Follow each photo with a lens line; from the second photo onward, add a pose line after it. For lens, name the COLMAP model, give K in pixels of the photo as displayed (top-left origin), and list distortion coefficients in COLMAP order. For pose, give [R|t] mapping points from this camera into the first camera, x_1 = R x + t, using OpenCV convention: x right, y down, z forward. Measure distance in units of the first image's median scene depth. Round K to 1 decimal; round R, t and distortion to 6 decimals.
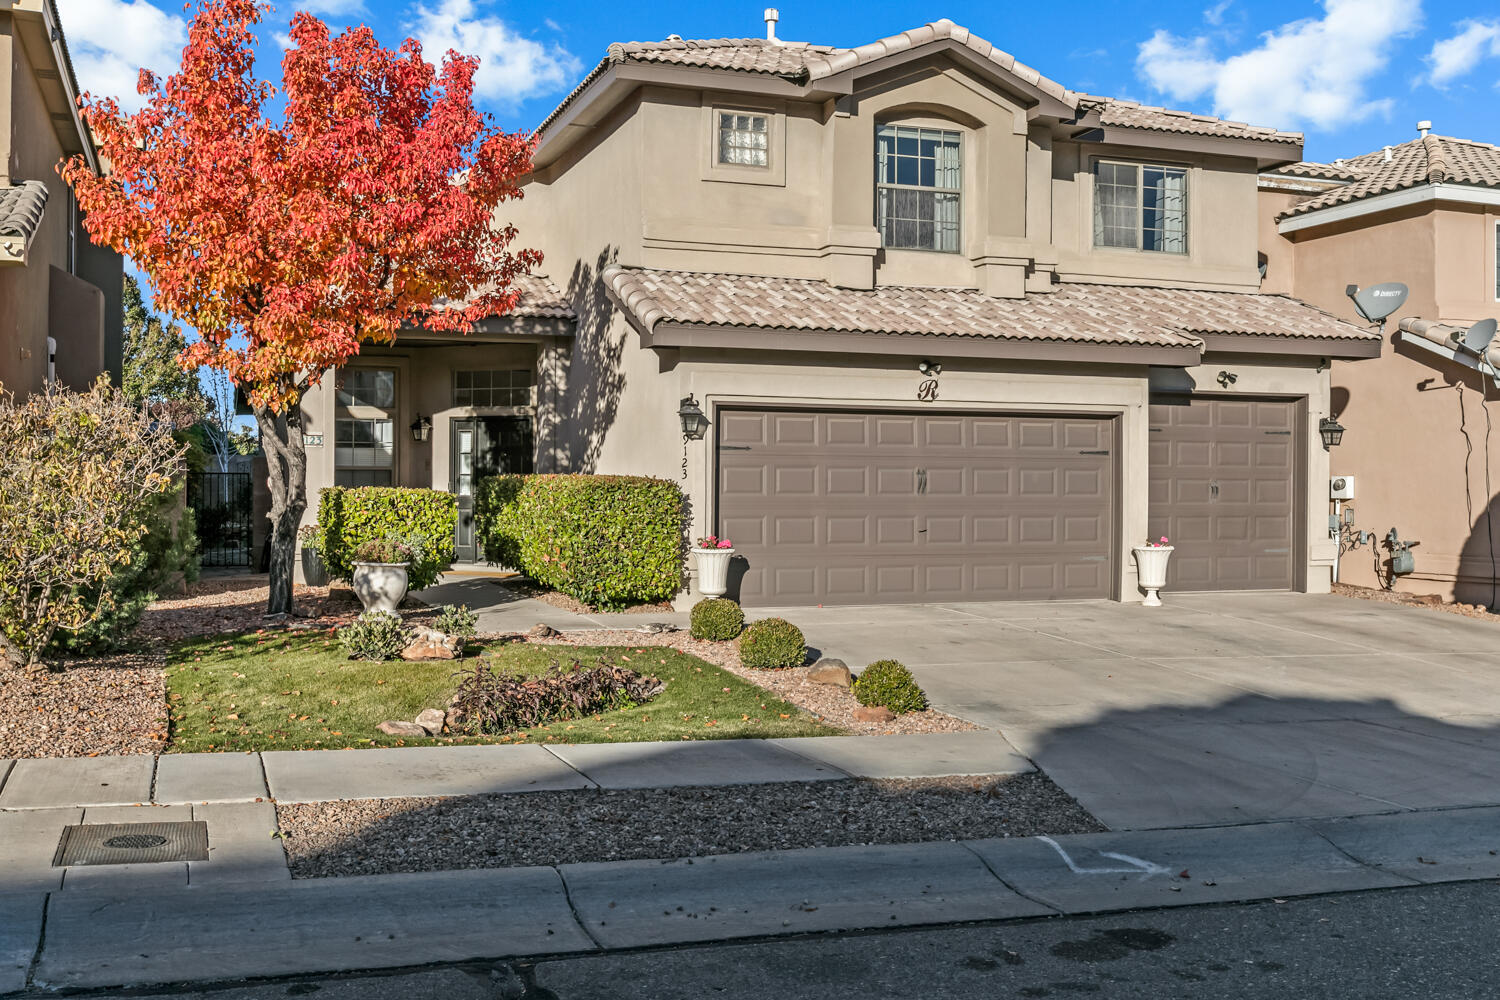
lens RADIAL K [[1505.5, 0, 750.0], [0, 1505.5, 500.0], [0, 0, 1]] dist [-0.021027, -0.010610]
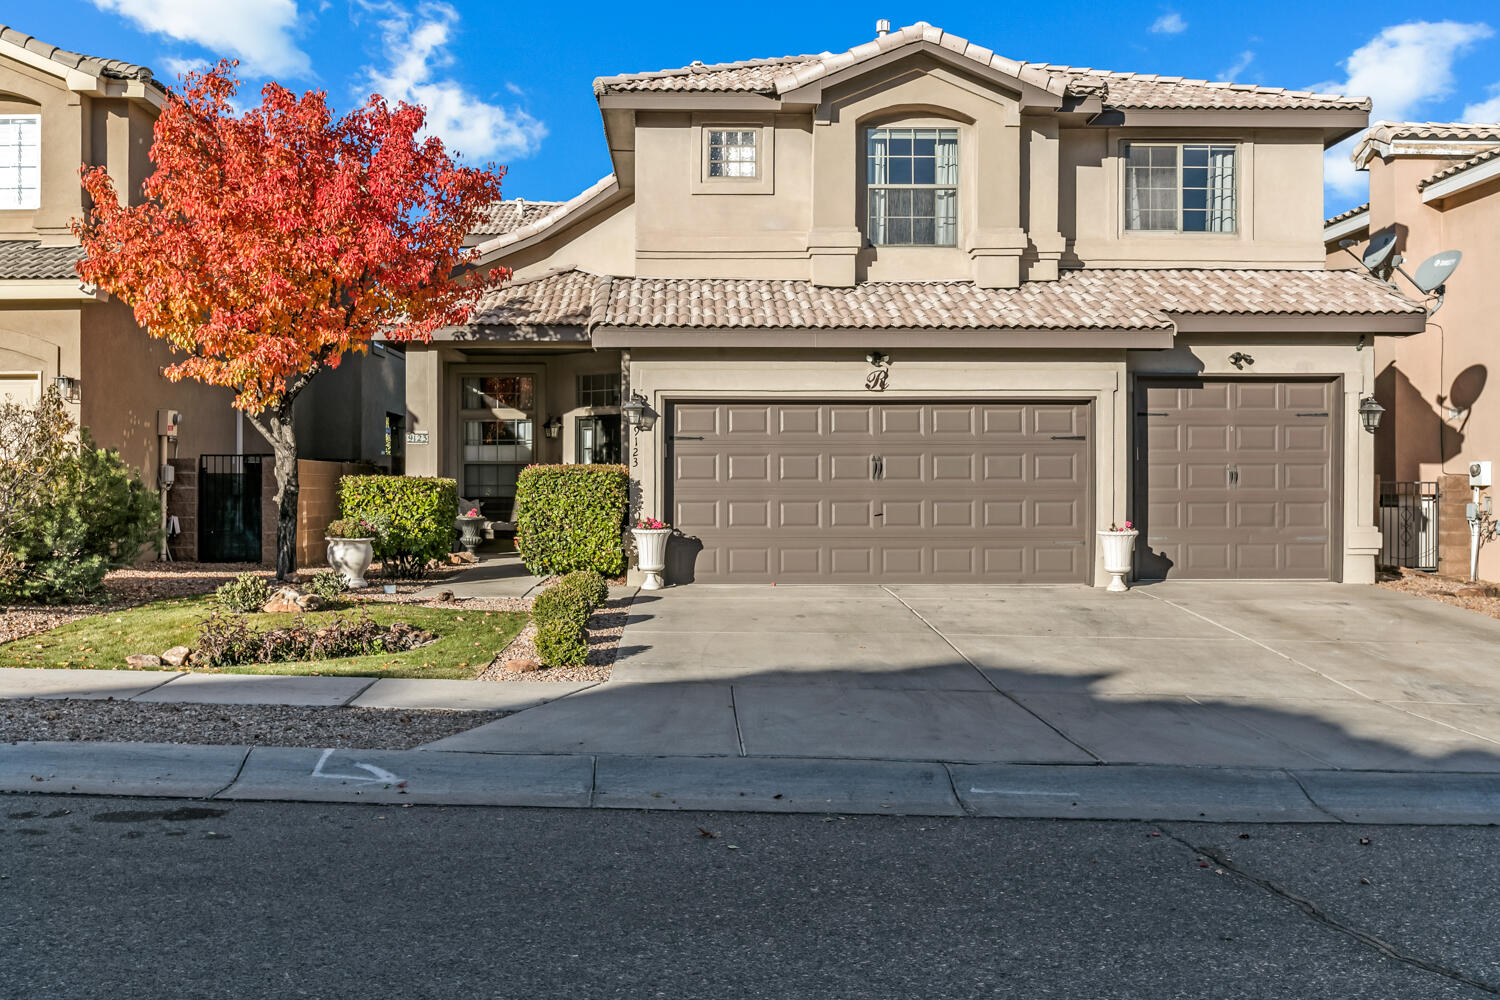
lens RADIAL K [[1472.3, 0, 750.0], [0, 1472.3, 500.0], [0, 0, 1]] dist [-0.005903, -0.027946]
pose [[0.946963, -0.002091, -0.321335, 0.332164], [0.001836, 0.999998, -0.001094, 0.010323], [0.321337, 0.000446, 0.946965, 0.000269]]
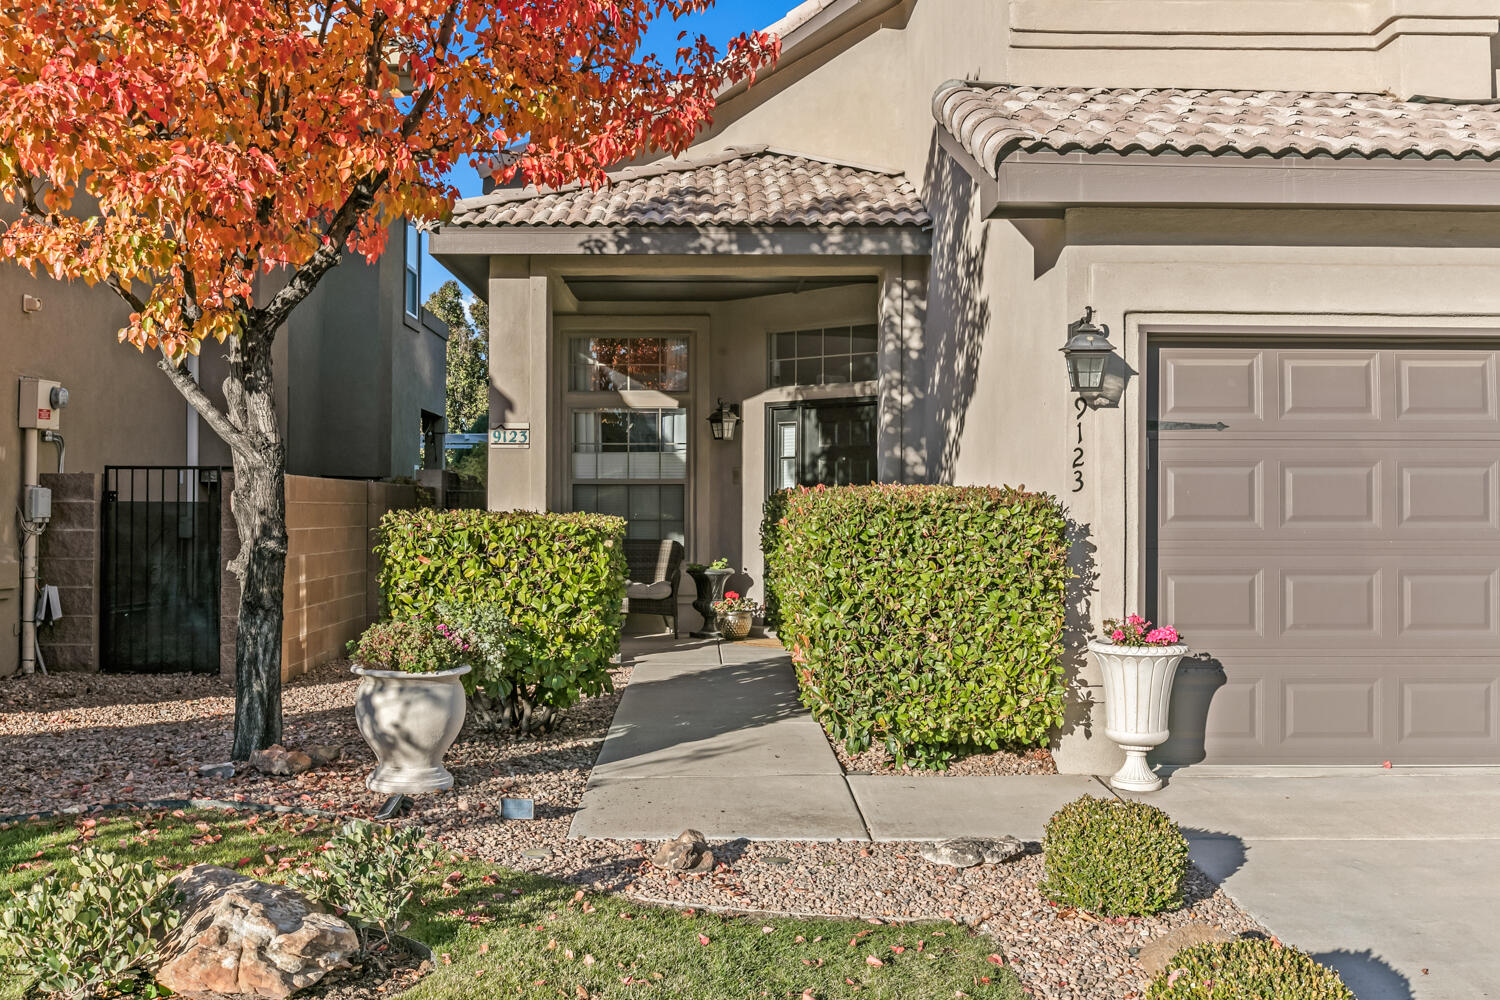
lens RADIAL K [[1505.5, 0, 750.0], [0, 1505.5, 500.0], [0, 0, 1]] dist [-0.021027, -0.010610]
pose [[0.944659, -0.005500, -0.328009, 0.011964], [0.000779, 0.999894, -0.014522, -0.003976], [0.328054, 0.013463, 0.944563, 0.450340]]
